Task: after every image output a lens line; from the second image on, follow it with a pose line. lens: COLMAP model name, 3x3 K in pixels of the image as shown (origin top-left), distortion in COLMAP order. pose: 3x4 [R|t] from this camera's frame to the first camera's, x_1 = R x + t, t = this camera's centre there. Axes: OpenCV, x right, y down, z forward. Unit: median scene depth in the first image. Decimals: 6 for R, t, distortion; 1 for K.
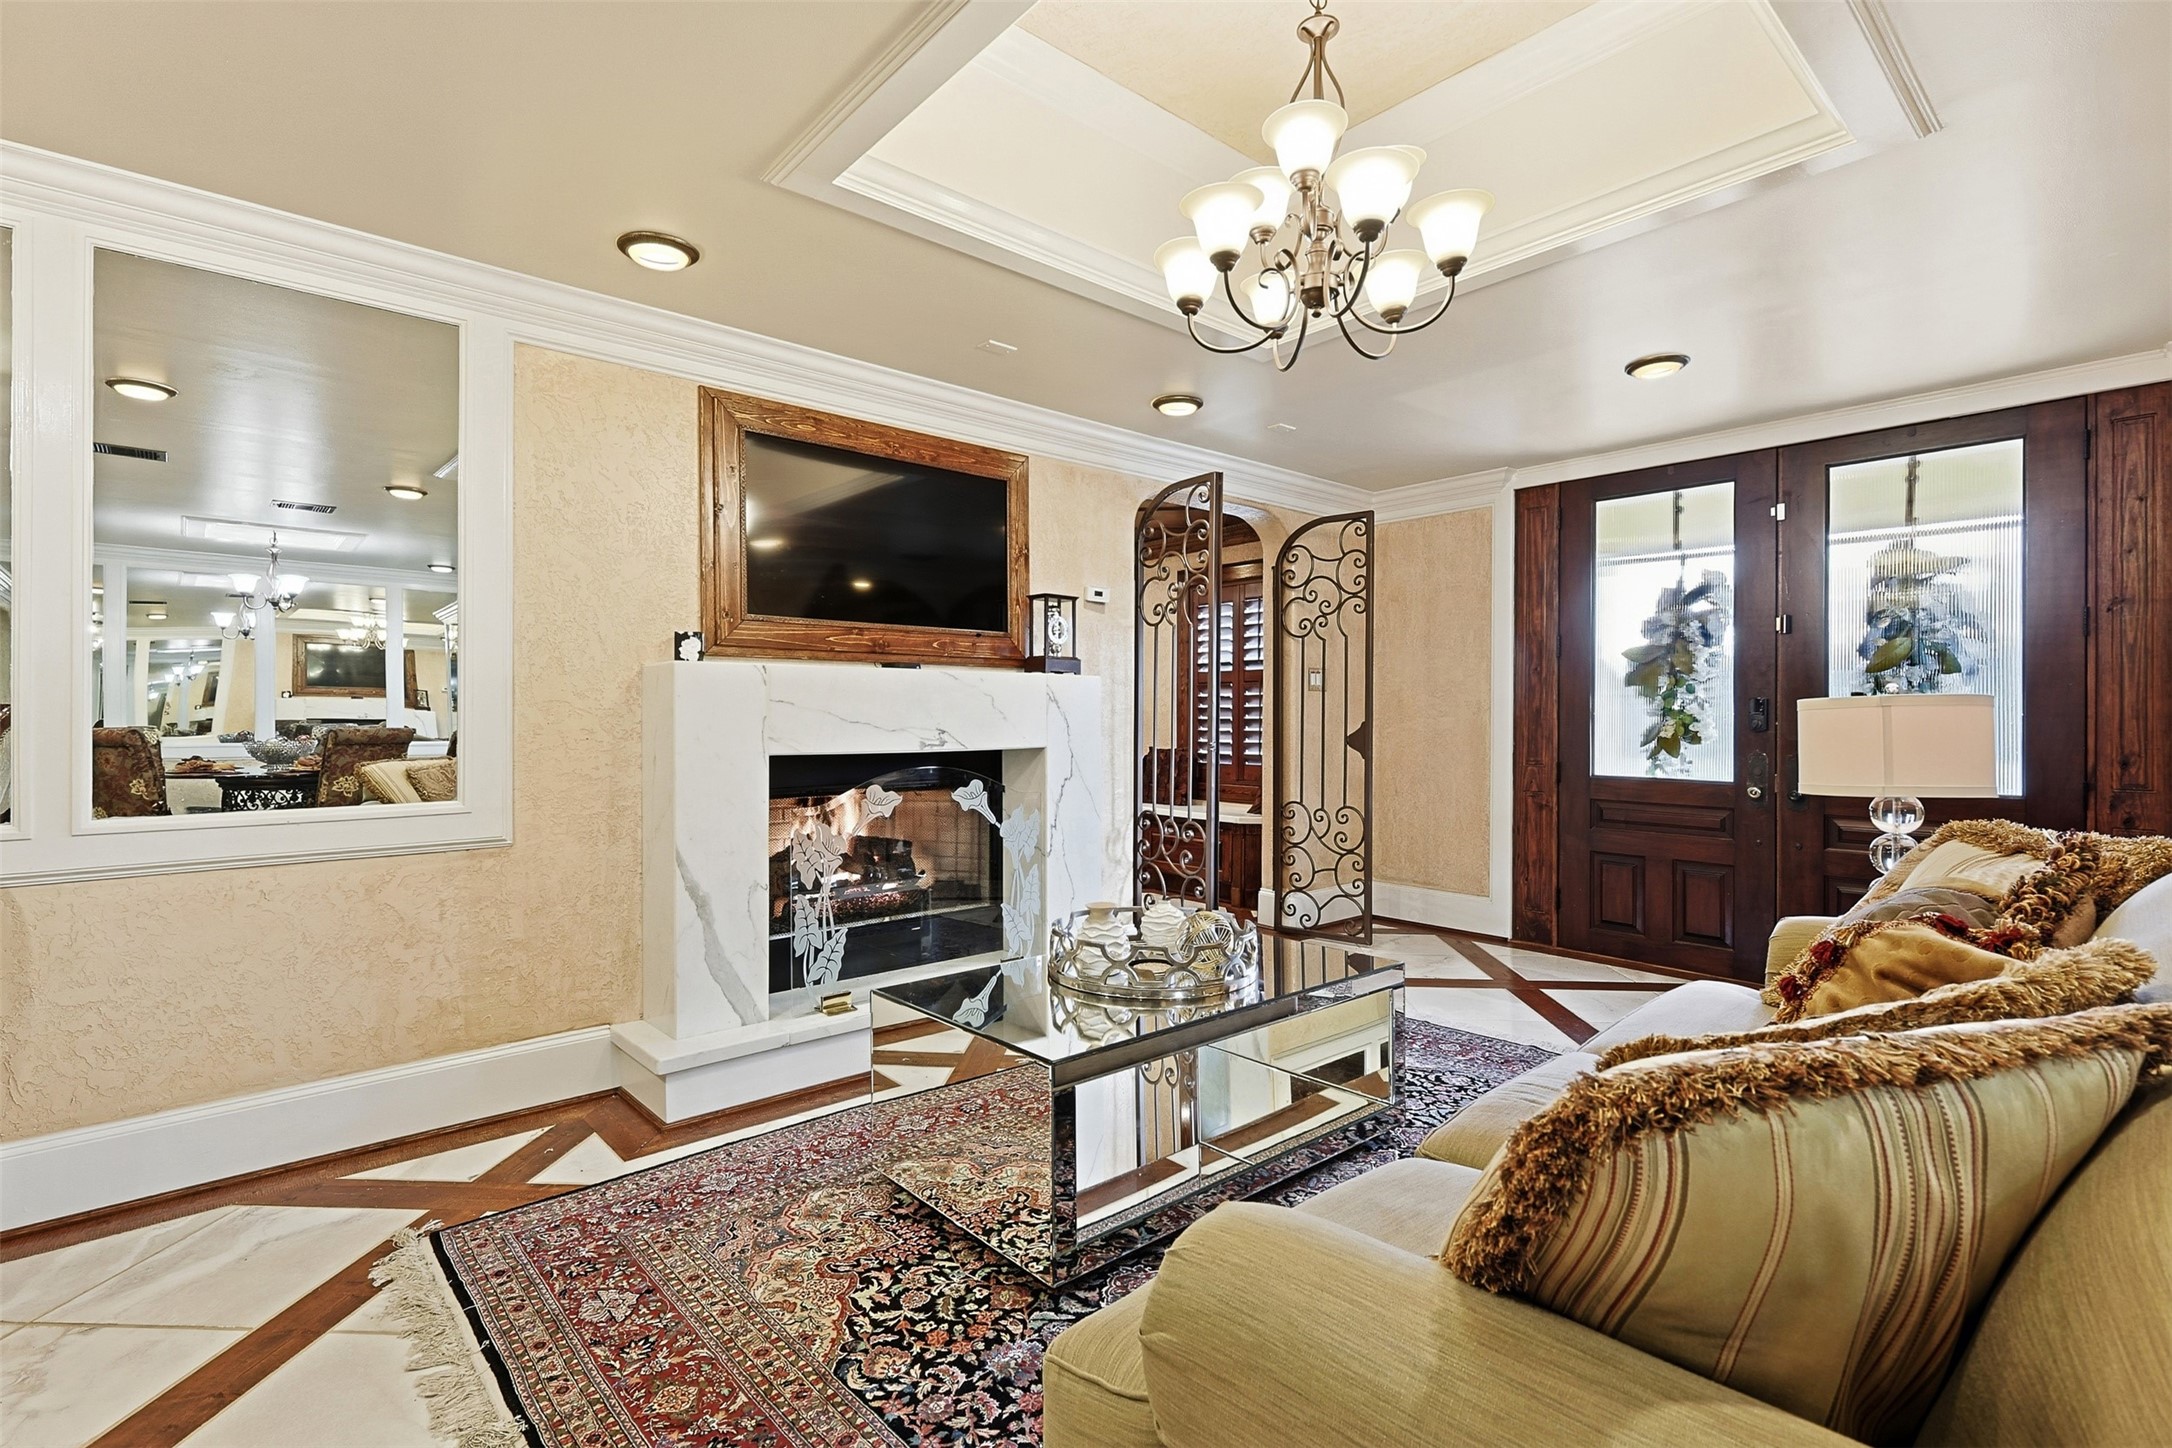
lens RADIAL K [[1006.0, 0, 1088.1], [0, 1006.0, 717.9], [0, 0, 1]] dist [0.003596, 0.000730]
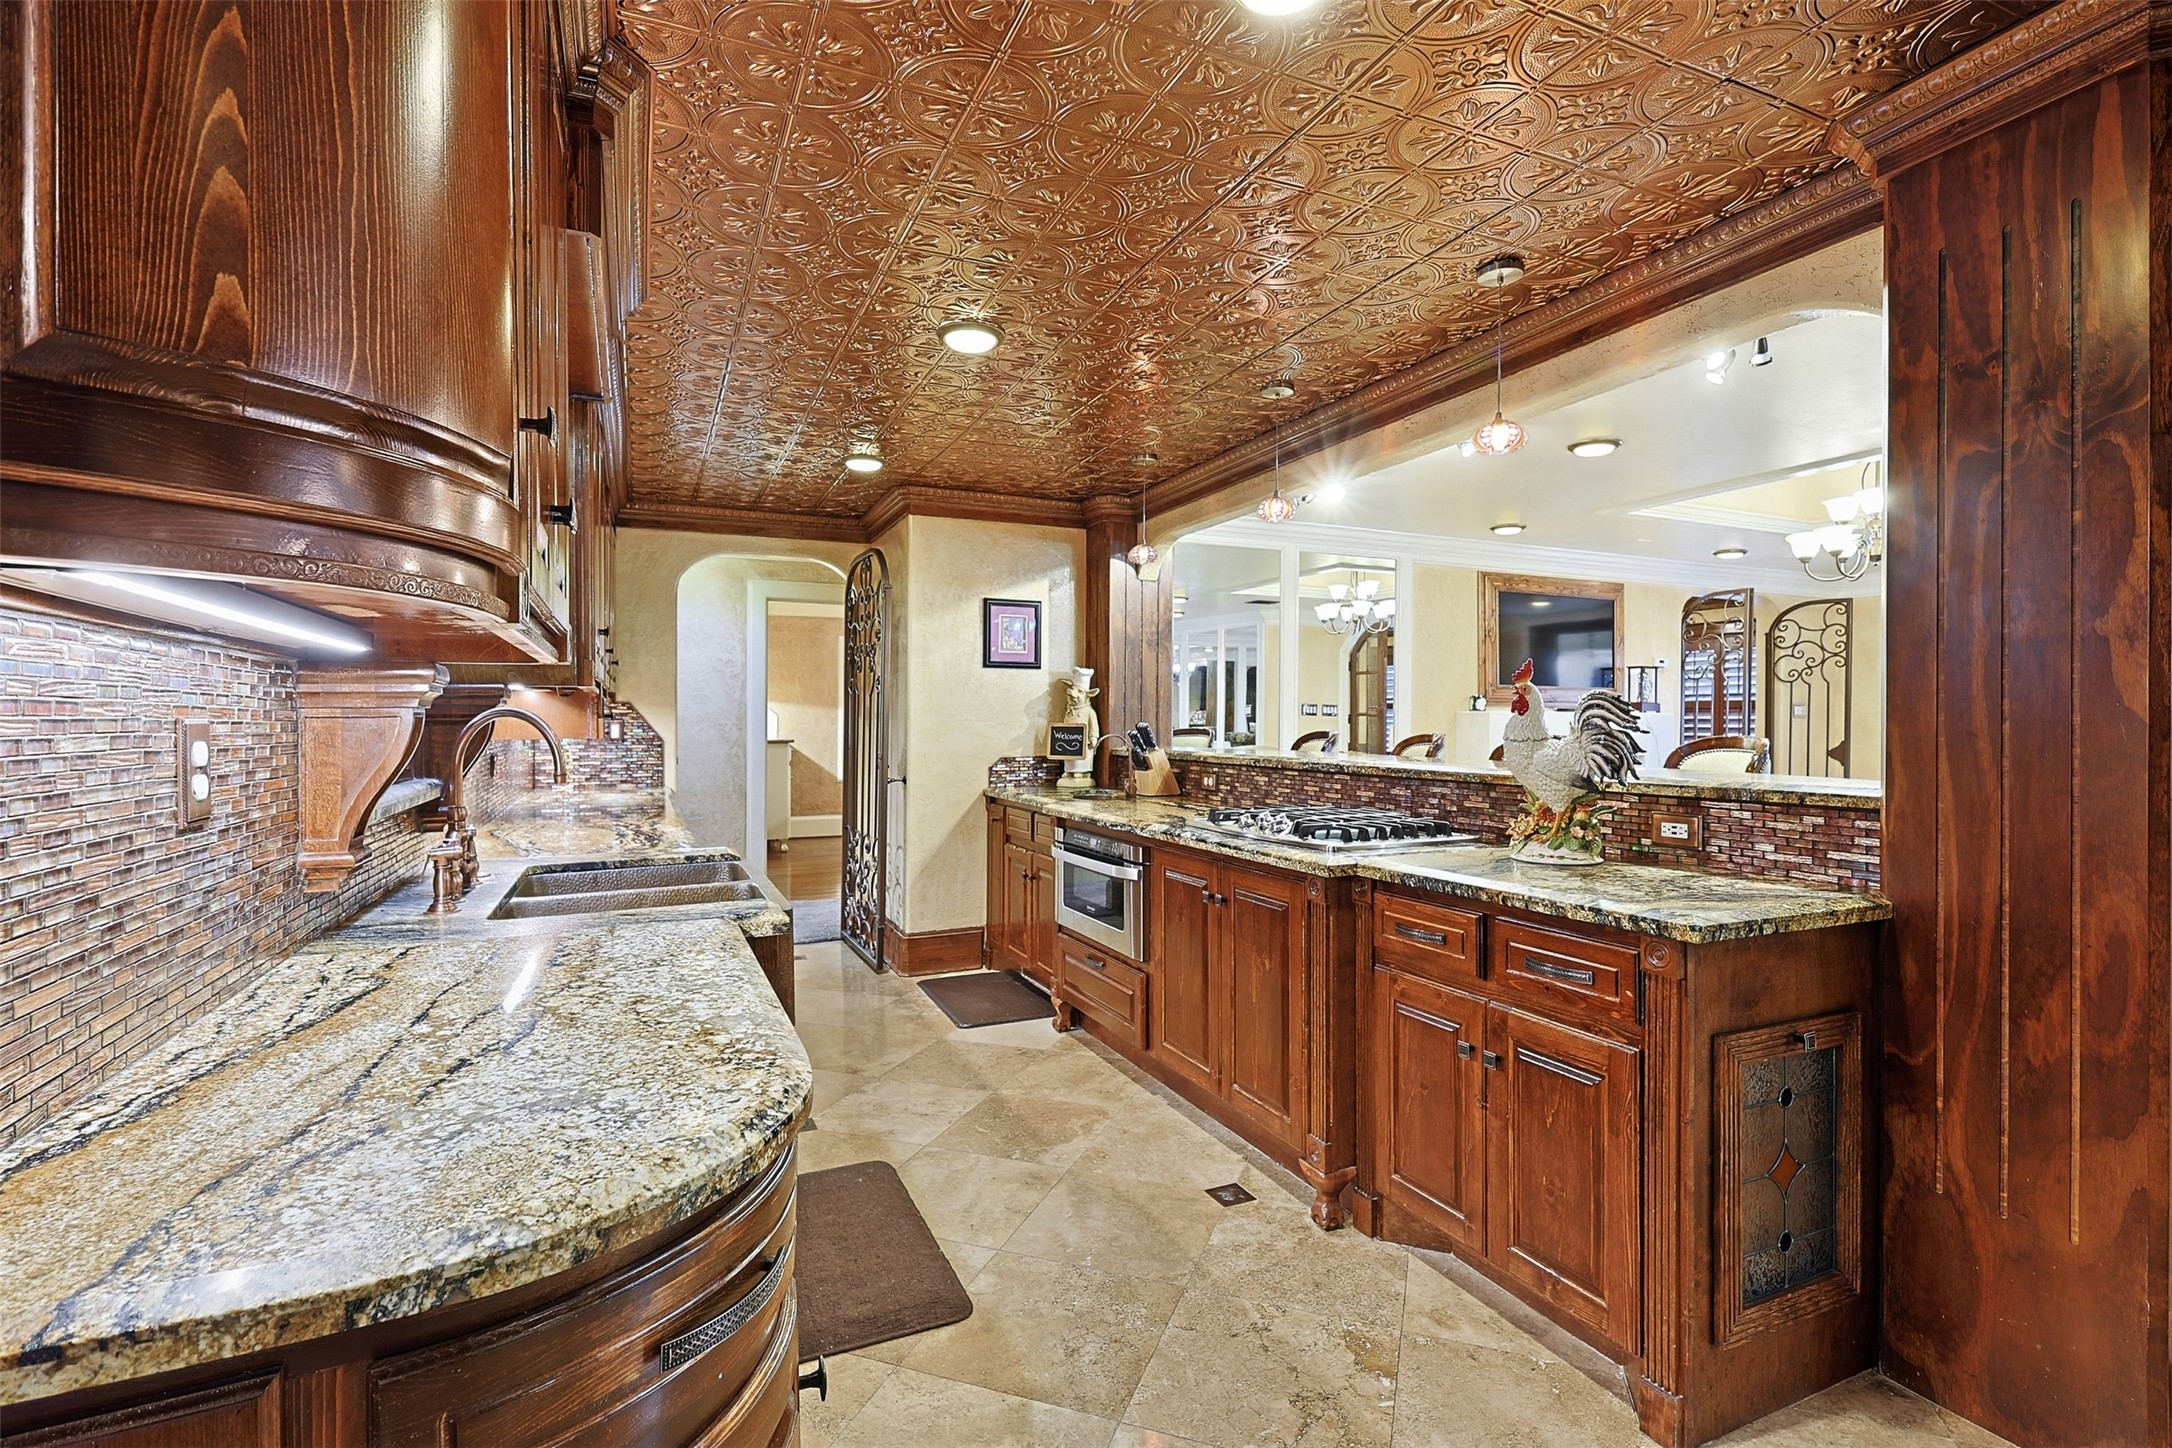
lens RADIAL K [[1006.0, 0, 1084.2], [0, 1006.0, 725.3], [0, 0, 1]] dist [0.003596, 0.000730]
pose [[0.953878, 0.007110, -0.300112, -0.334745], [-0.006064, 0.999972, 0.004419, -0.018321], [0.300135, -0.002396, 0.953894, -0.724292]]
